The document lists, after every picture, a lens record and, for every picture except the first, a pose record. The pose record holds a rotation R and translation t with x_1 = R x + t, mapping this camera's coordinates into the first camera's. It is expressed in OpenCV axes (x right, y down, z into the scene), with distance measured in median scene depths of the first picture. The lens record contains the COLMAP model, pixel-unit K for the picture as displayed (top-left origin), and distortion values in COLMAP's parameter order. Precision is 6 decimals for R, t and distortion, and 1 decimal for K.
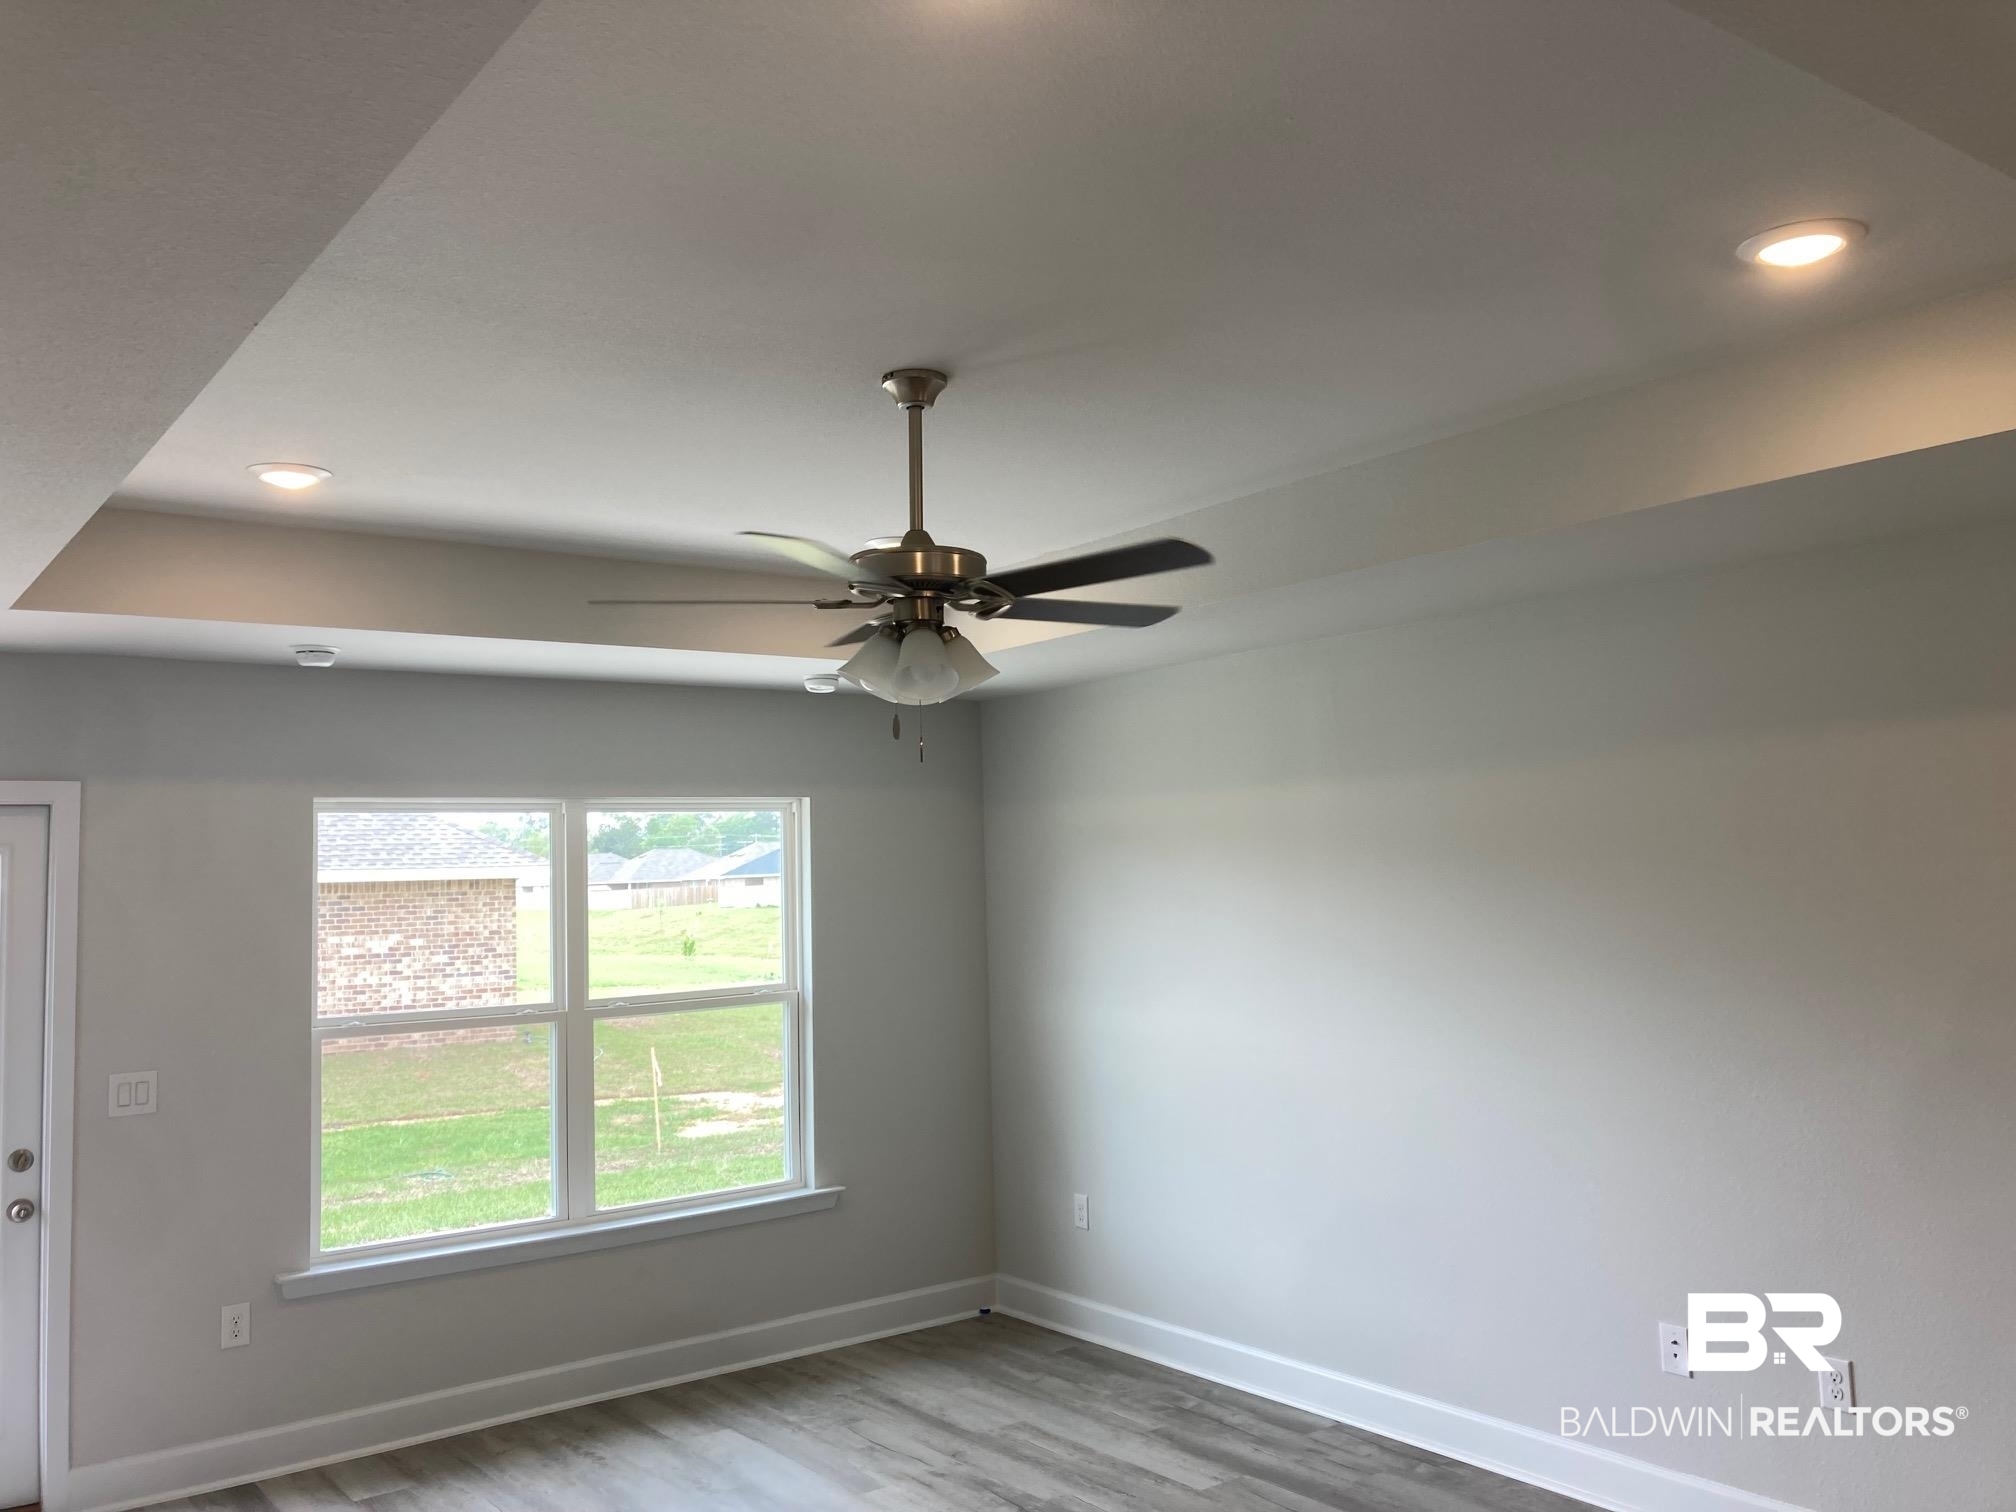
lens RADIAL K [[1658.3, 0, 1008.0], [0, 1658.3, 756.0], [0, 0, 1]] dist [0.004290, 0.006587]
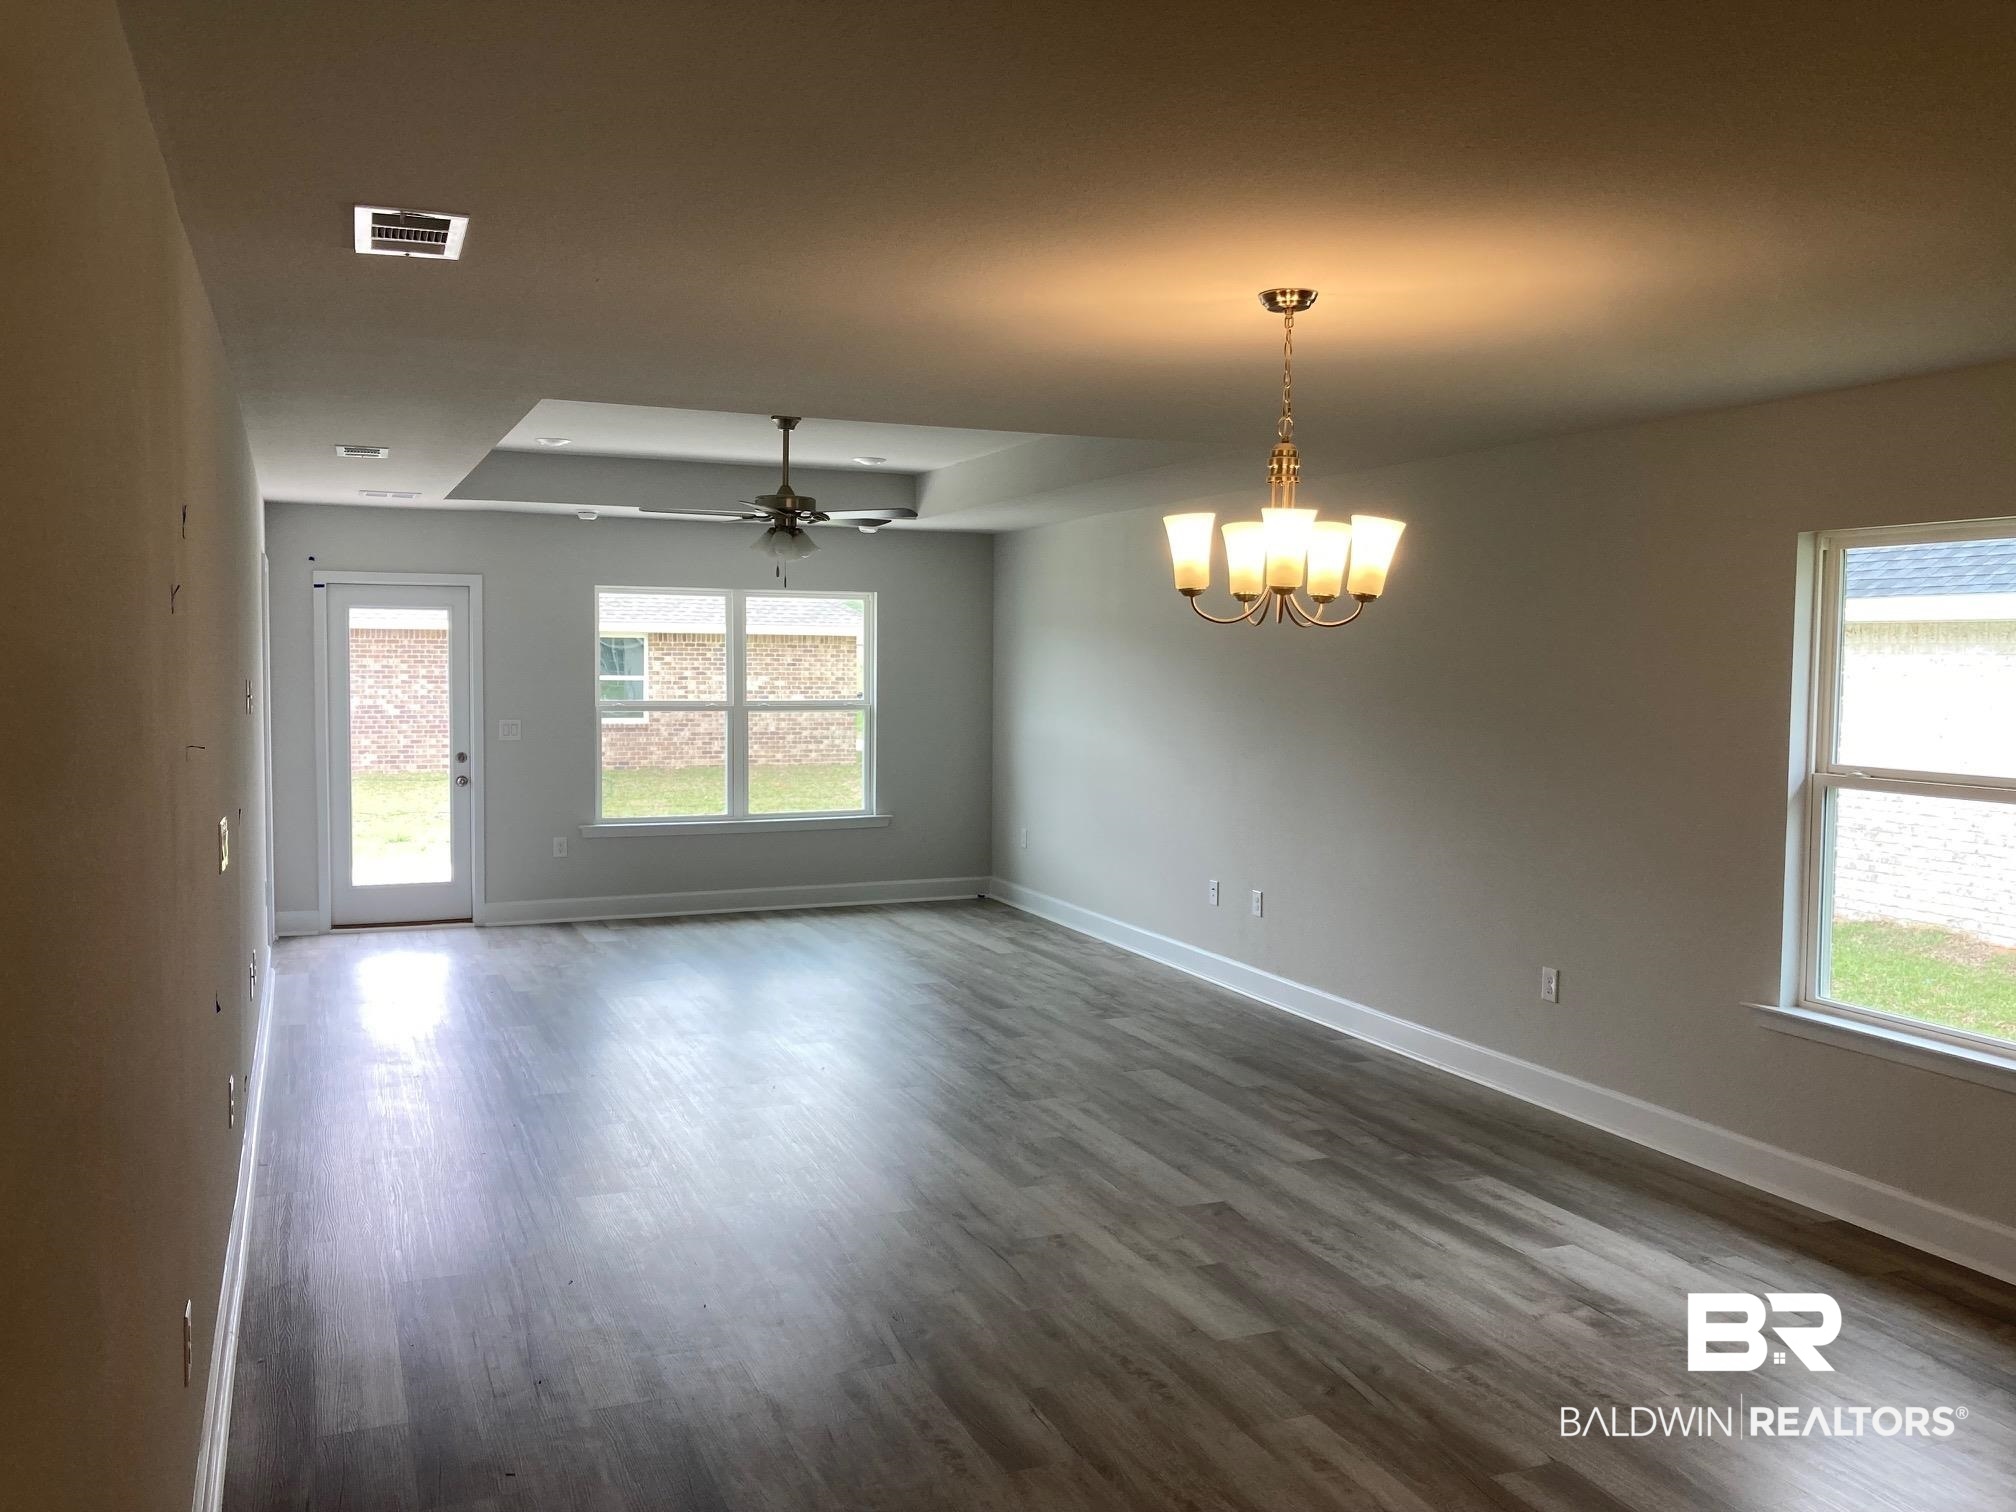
lens RADIAL K [[1653.2, 0, 1040.1], [0, 1653.2, 755.1], [0, 0, 1]] dist [0.036807, -0.016652]
pose [[0.972551, 0.052745, -0.226633, 0.472733], [-0.021204, 0.990007, 0.139414, -0.052739], [0.231722, -0.130782, 0.963951, -0.678353]]
